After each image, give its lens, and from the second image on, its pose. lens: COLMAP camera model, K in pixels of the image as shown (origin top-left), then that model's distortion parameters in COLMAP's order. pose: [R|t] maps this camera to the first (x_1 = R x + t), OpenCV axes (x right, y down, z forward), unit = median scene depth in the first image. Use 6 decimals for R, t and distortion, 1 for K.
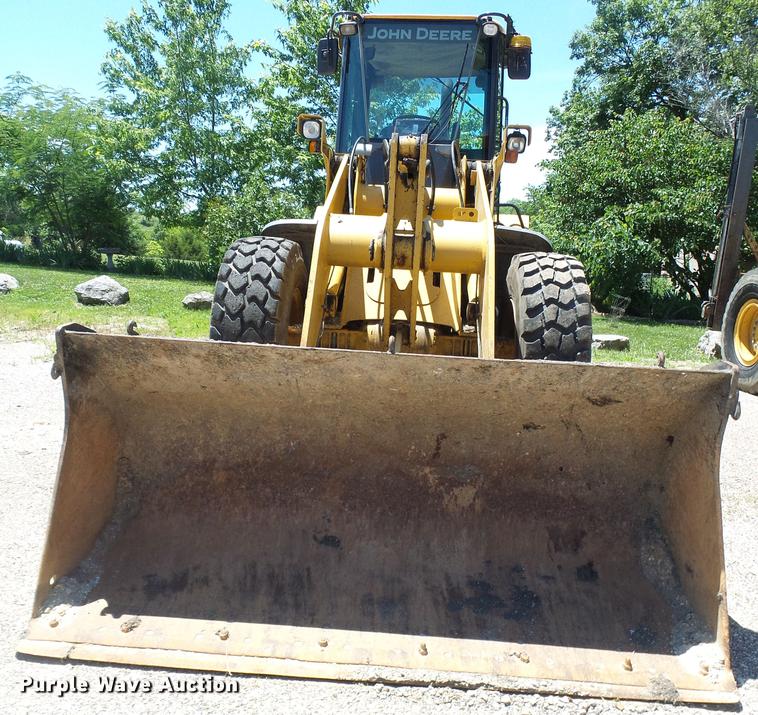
lens RADIAL K [[687.9, 0, 379.0], [0, 687.9, 357.5], [0, 0, 1]] dist [0.004289, -0.098709]
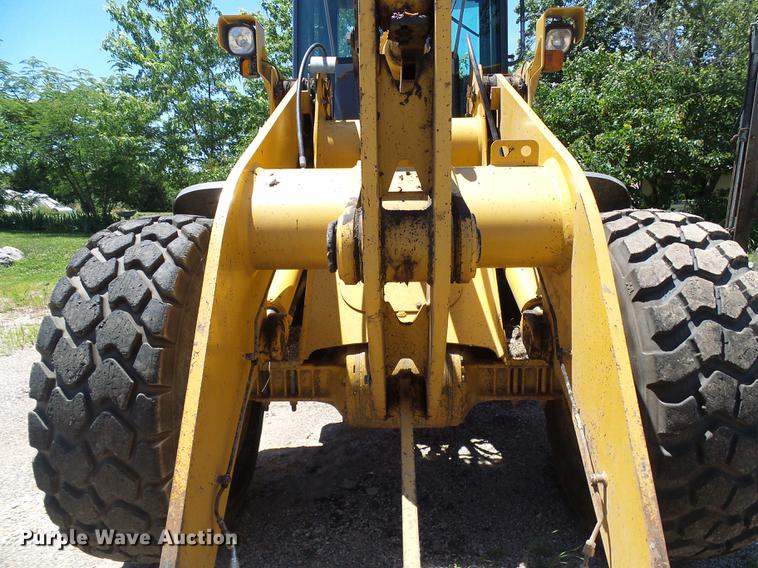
lens RADIAL K [[520.1, 0, 381.5], [0, 520.1, 285.4], [0, 0, 1]] dist [-0.006866, 0.000666]
pose [[0.997305, -0.072402, 0.011852, 0.012801], [0.072106, 0.997114, 0.023735, -0.121391], [-0.013536, -0.022816, 0.999648, 0.592909]]
